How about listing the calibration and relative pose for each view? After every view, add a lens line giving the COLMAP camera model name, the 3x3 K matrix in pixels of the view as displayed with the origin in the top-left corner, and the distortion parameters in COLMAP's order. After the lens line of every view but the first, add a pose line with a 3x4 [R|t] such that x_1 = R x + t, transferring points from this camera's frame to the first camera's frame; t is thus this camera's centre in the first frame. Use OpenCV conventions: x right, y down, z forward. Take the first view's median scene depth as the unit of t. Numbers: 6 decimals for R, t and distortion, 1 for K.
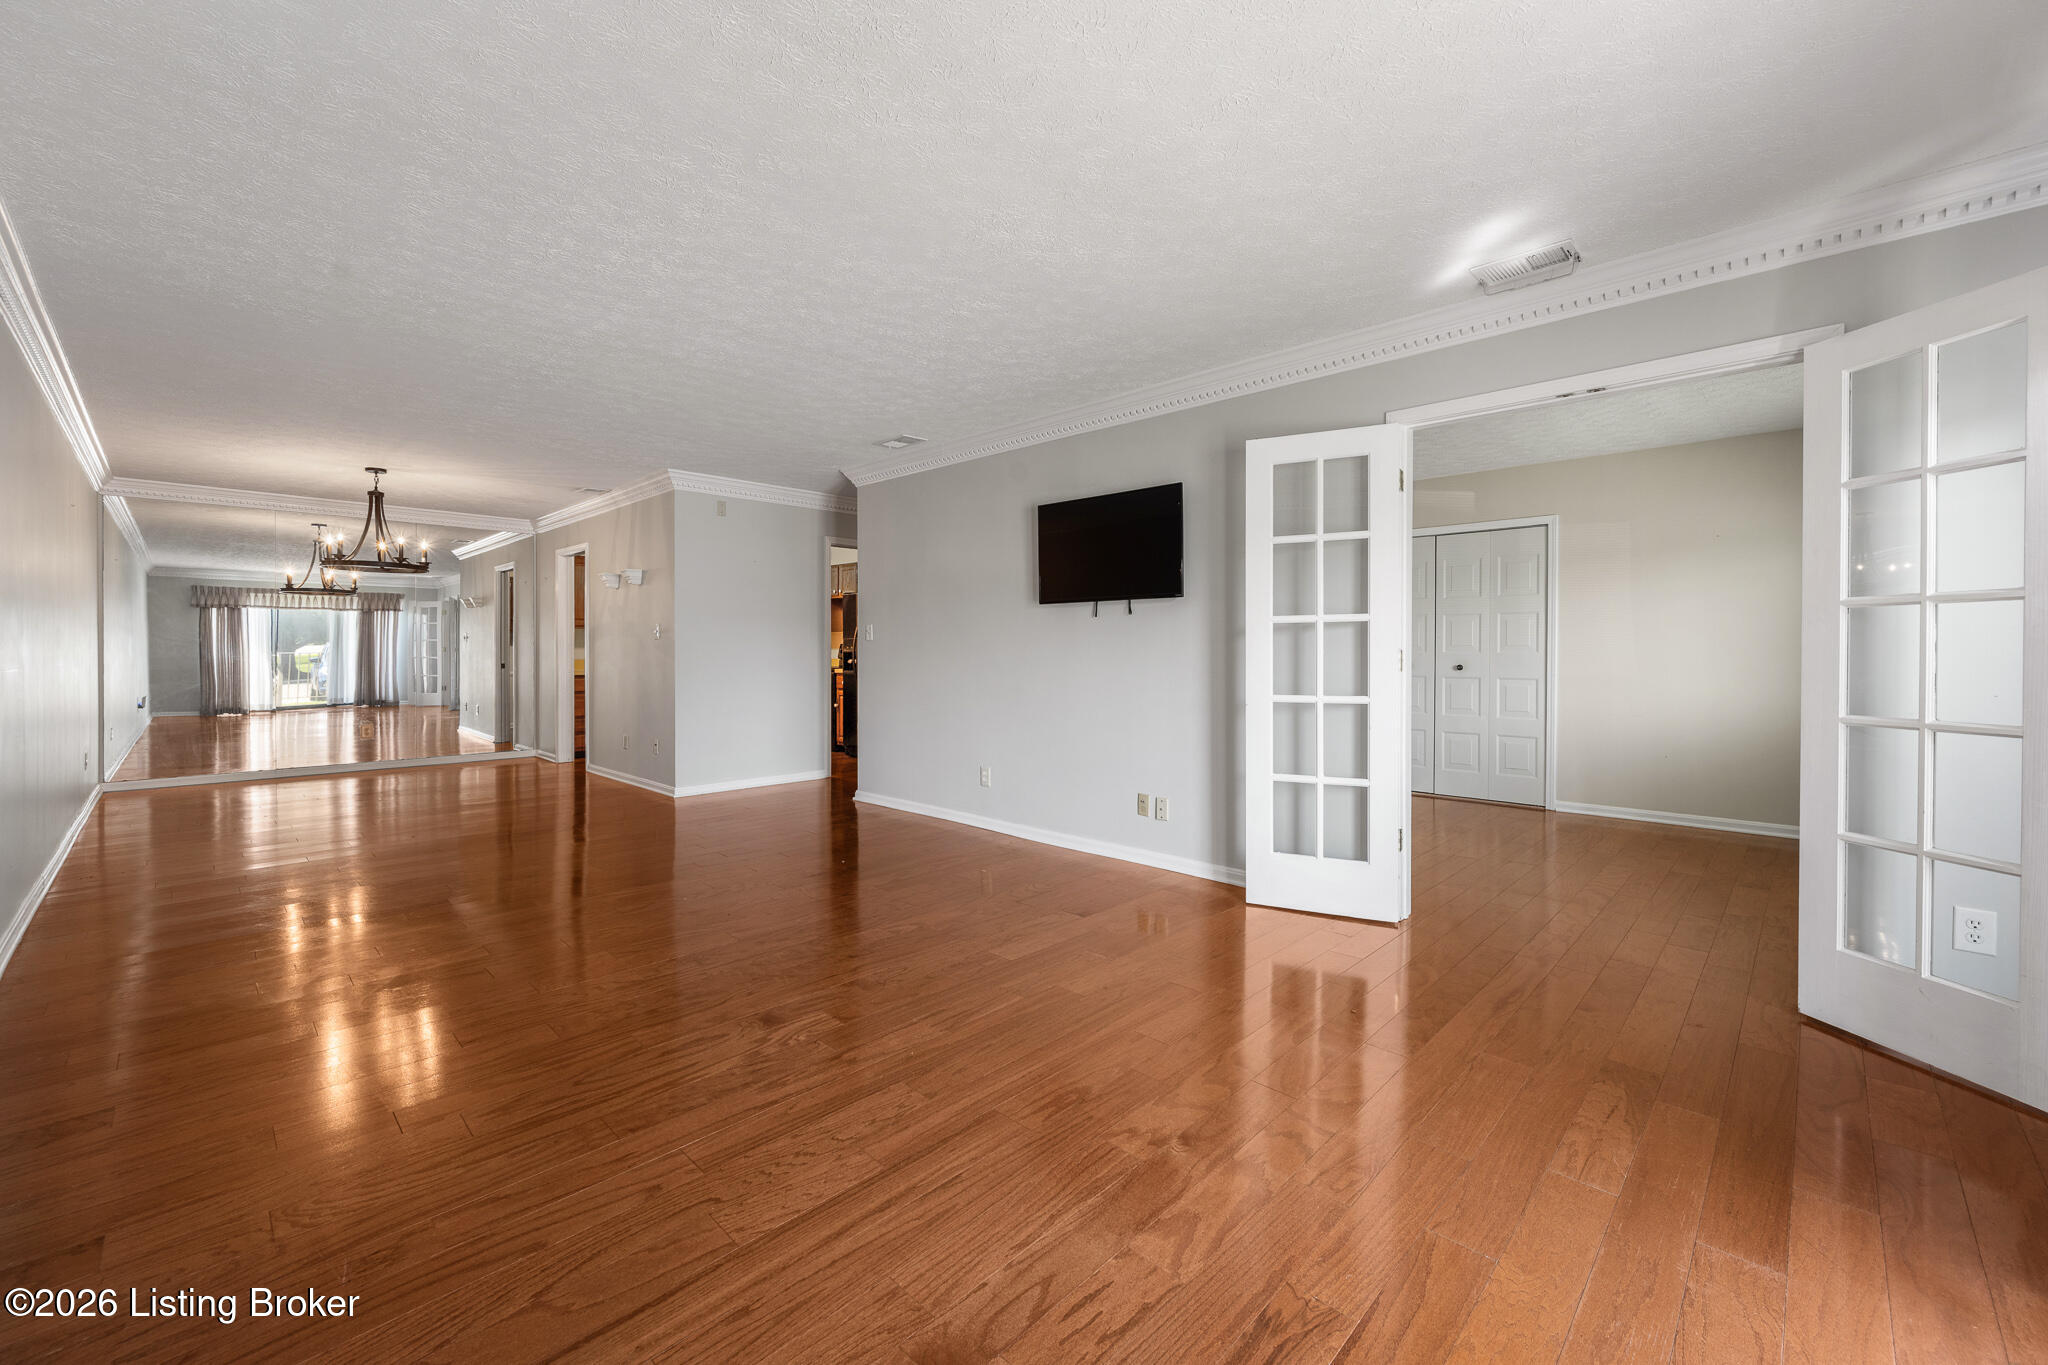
lens RADIAL K [[816.5, 0, 1024.0], [0, 816.5, 682.5], [0, 0, 1]] dist [-0.000820, 0.000007]
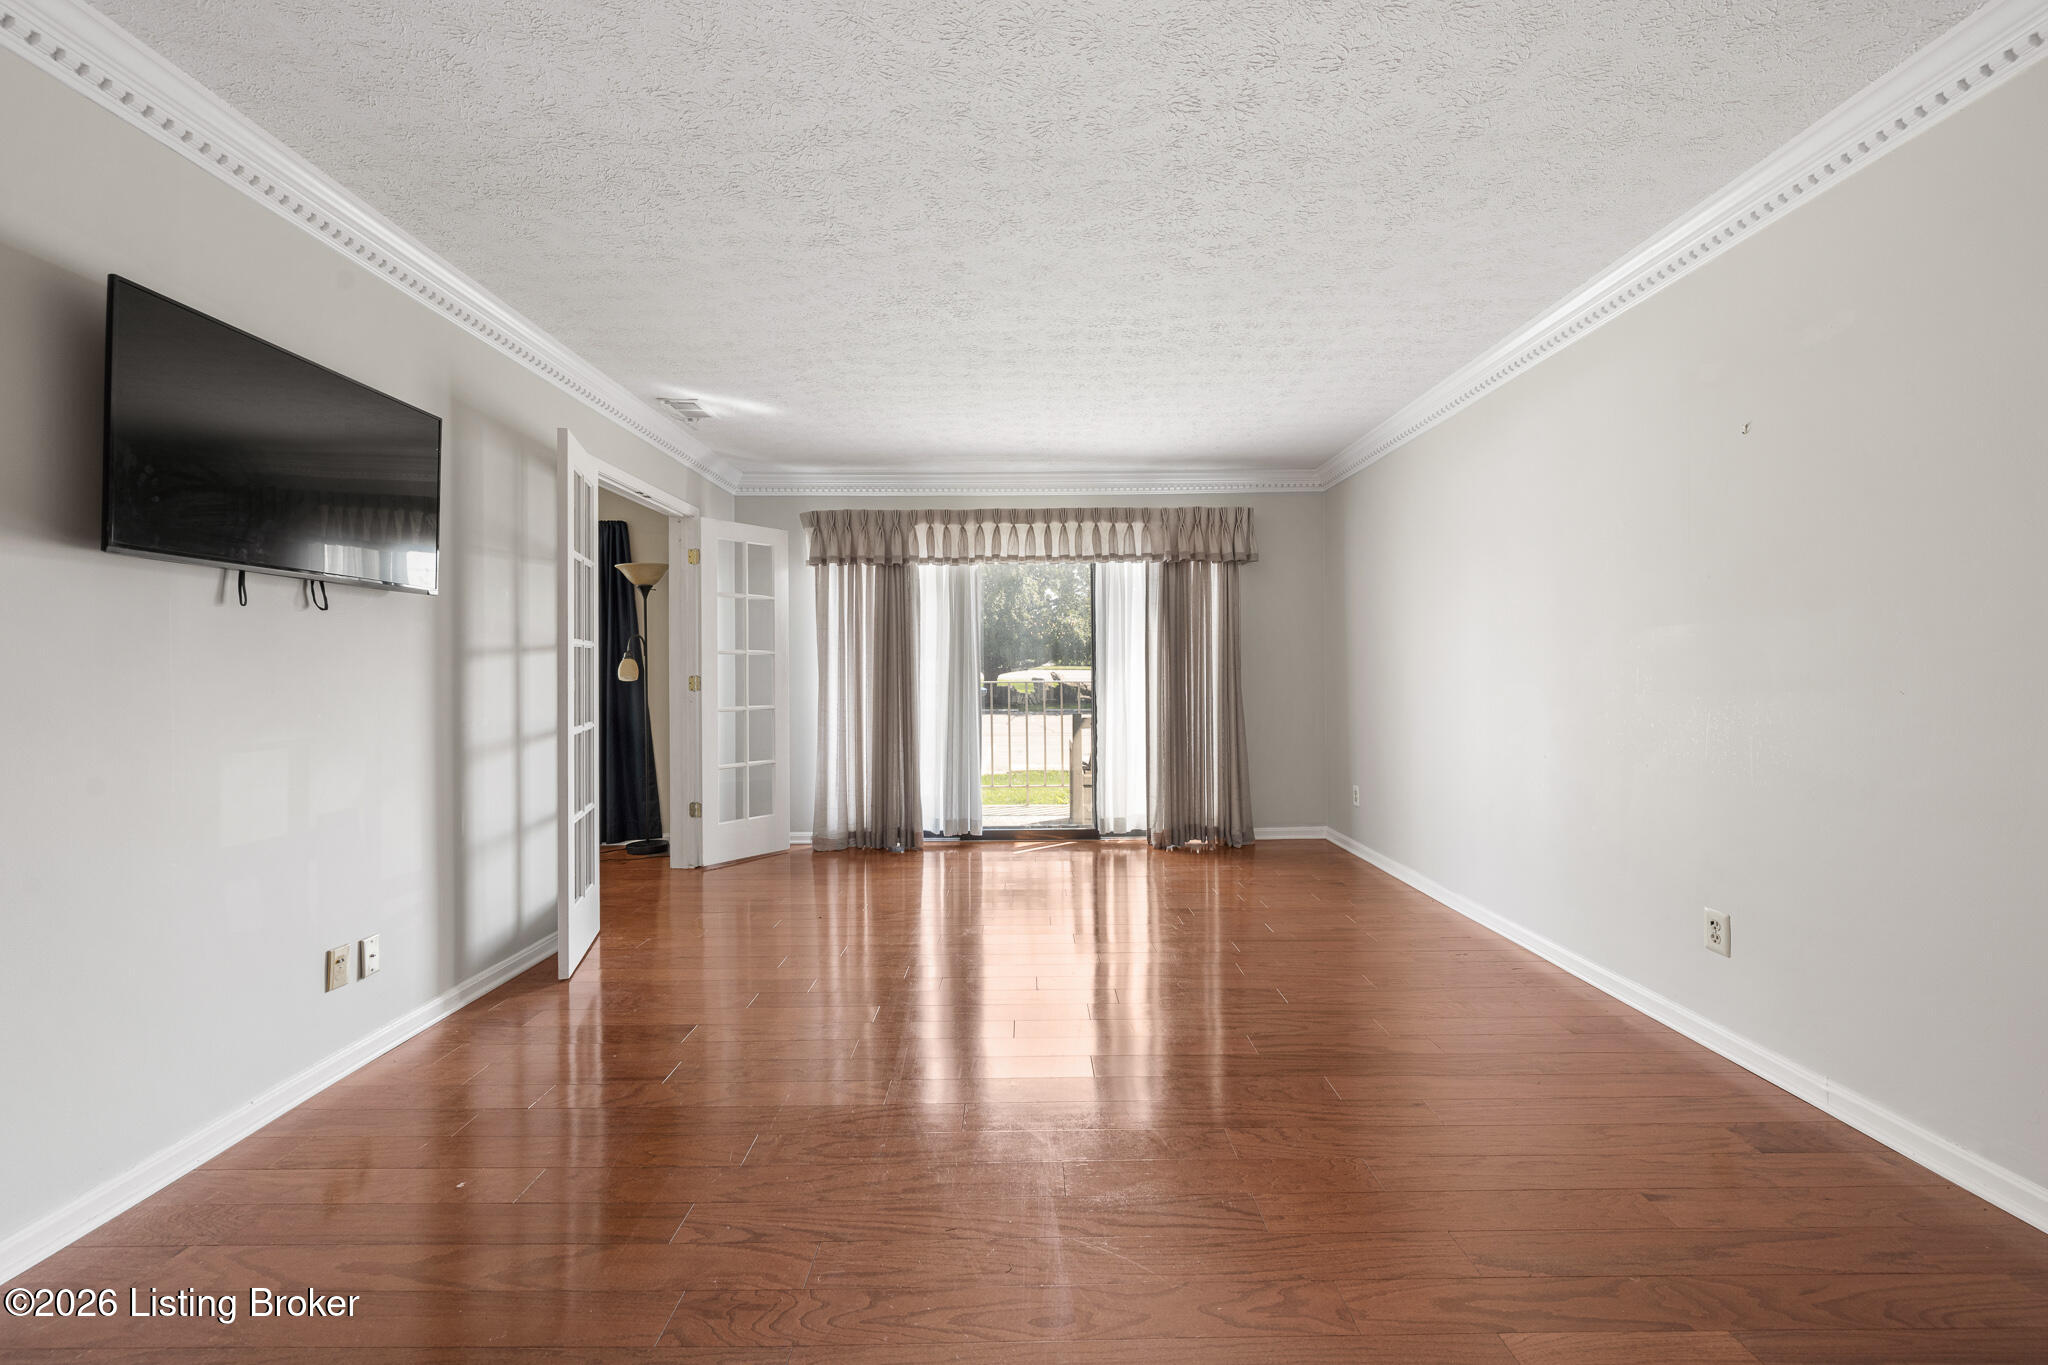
lens RADIAL K [[832.0, 0, 1024.0], [0, 832.0, 682.5], [0, 0, 1]] dist [0.001255, 0.000020]
pose [[-0.699338, -0.005791, 0.714767, -0.567616], [0.029498, 0.998882, 0.036954, -0.044453], [-0.714182, 0.046927, -0.698385, 1.070209]]
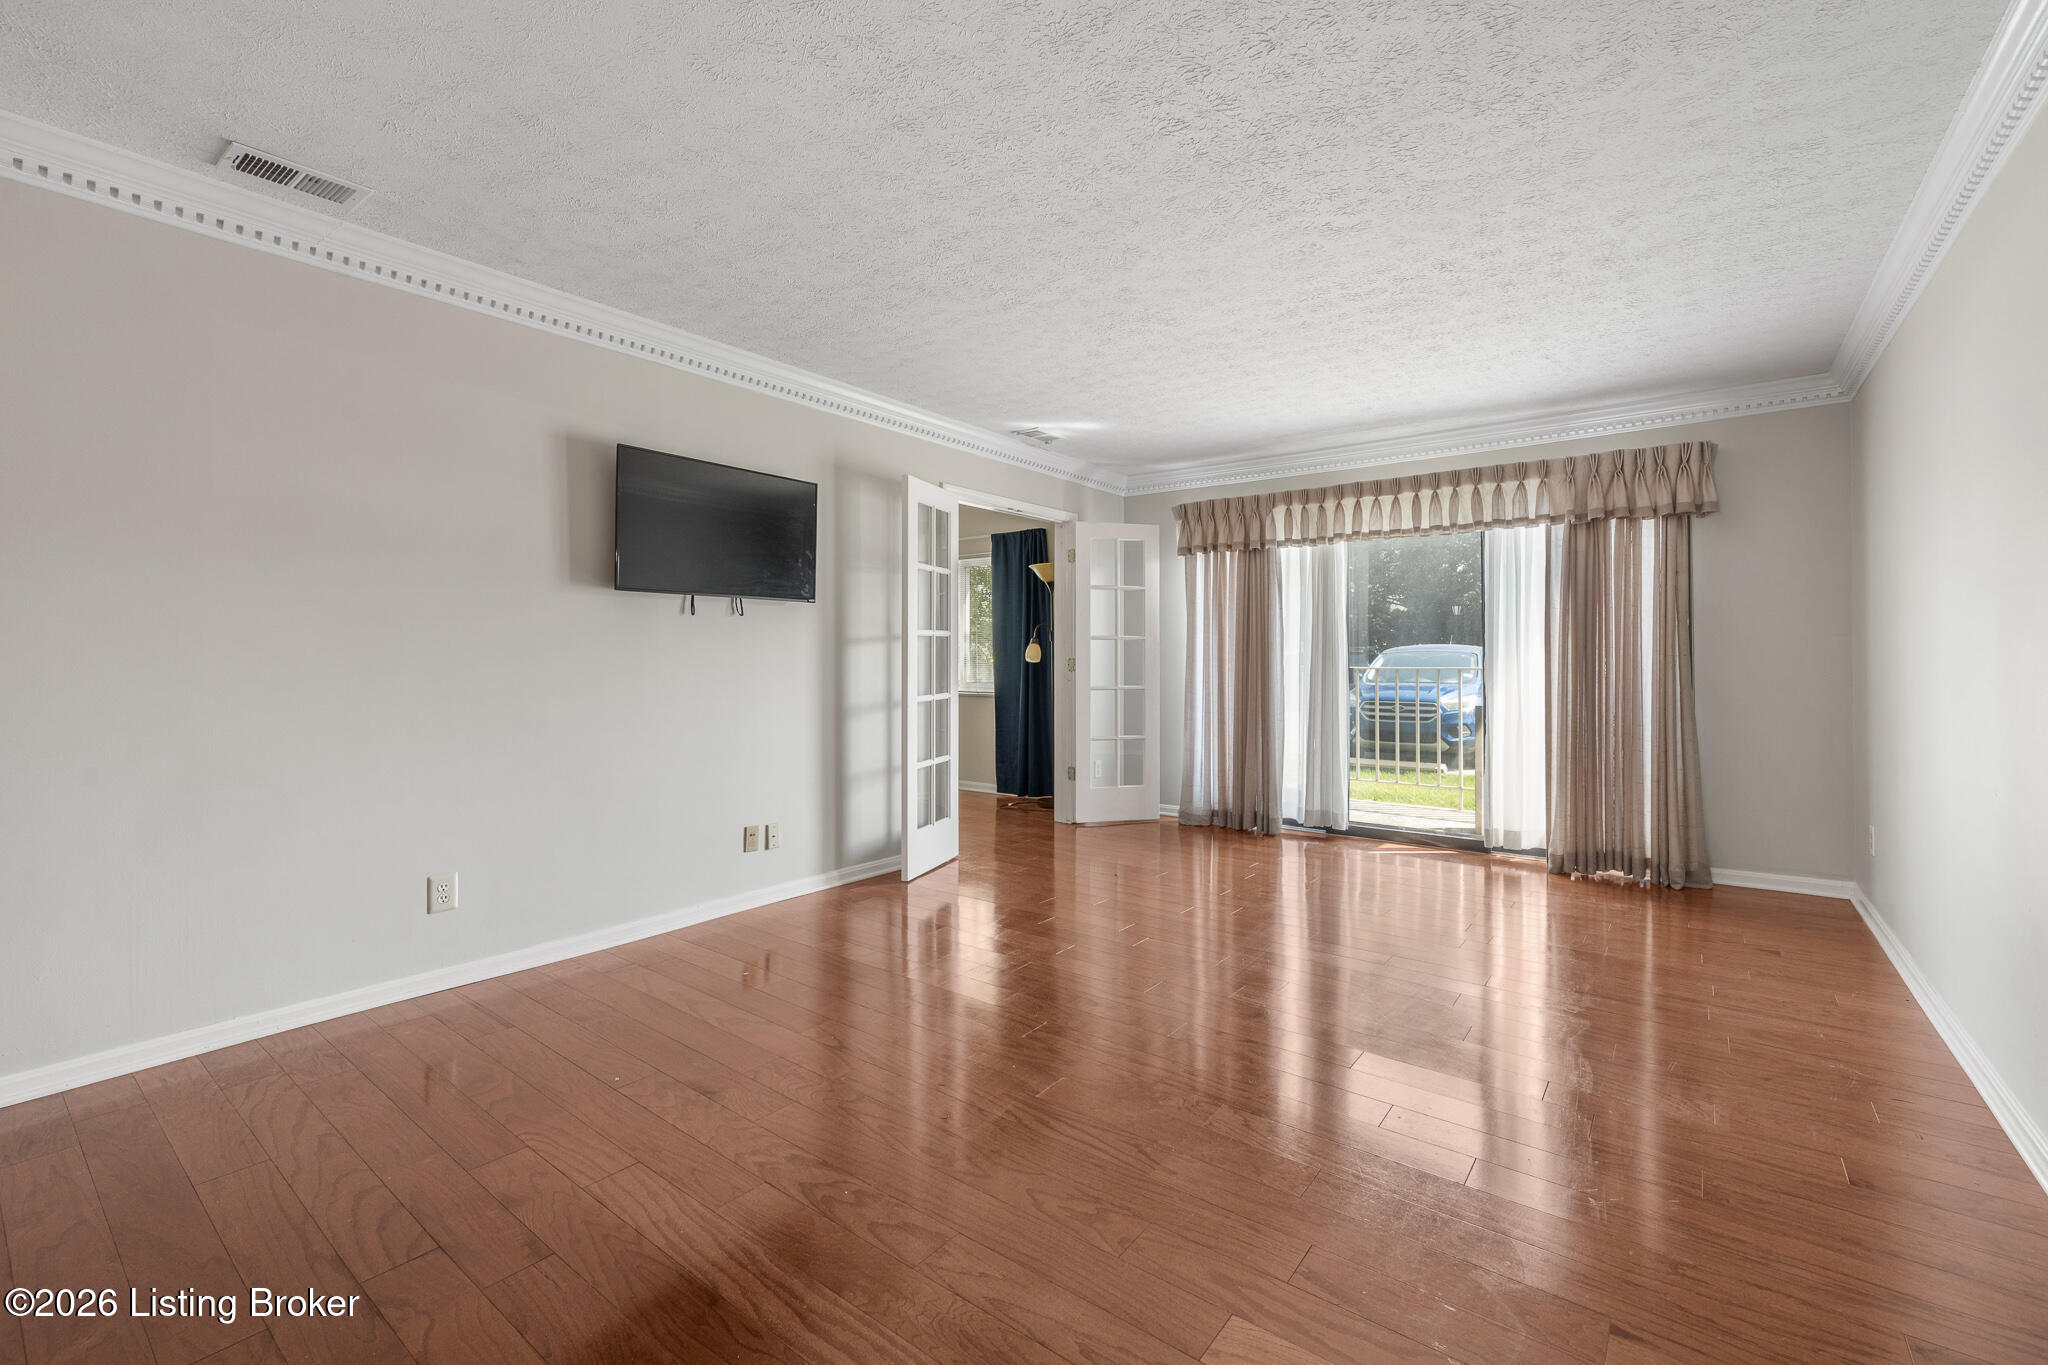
lens RADIAL K [[865.4, 0, 1023.5], [0, 865.4, 669.4], [0, 0, 1]] dist [-0.001188, -0.000193]
pose [[-0.112592, -0.016130, 0.993510, -0.799356], [0.032189, 0.999284, 0.019872, -0.036976], [-0.993120, 0.034218, -0.111993, 0.827159]]
